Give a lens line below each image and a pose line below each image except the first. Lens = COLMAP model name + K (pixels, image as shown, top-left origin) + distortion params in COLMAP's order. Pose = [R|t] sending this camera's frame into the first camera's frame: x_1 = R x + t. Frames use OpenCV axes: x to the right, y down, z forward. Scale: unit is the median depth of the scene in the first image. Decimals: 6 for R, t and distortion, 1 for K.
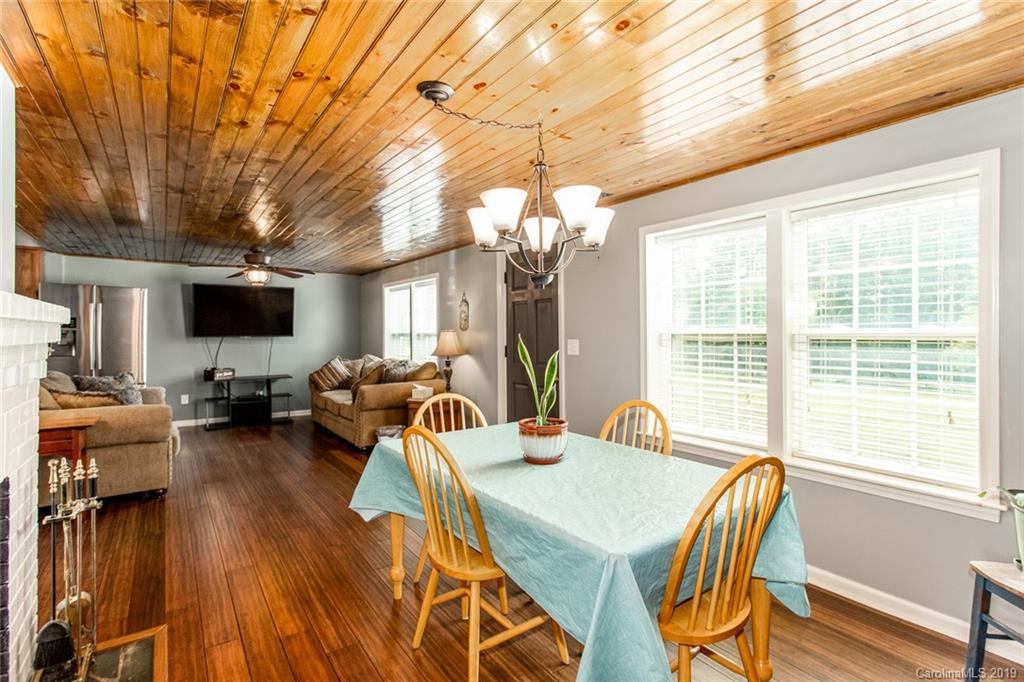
lens RADIAL K [[505.8, 0, 509.6], [0, 505.8, 334.6], [0, 0, 1]] dist [0.002265, 0.009004]
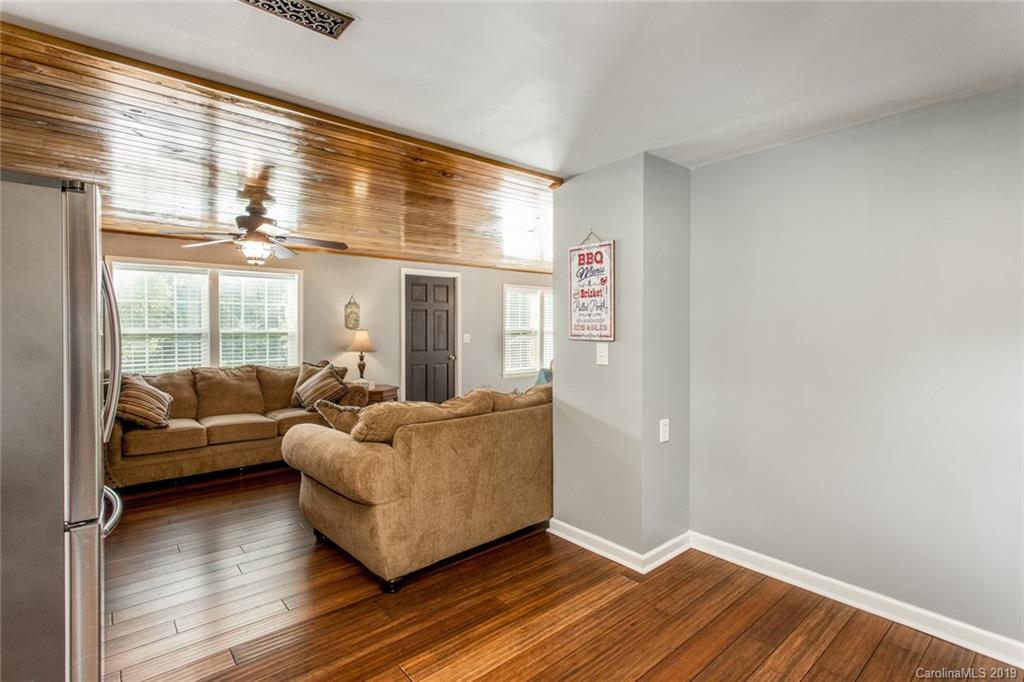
lens RADIAL K [[489.7, 0, 513.2], [0, 489.7, 334.1], [0, 0, 1]] dist [0.021441, 0.000238]
pose [[-0.106310, -0.013095, 0.994247, -0.987406], [0.006740, 0.999881, 0.013890, -0.008316], [-0.994310, 0.008178, -0.106209, 0.599700]]
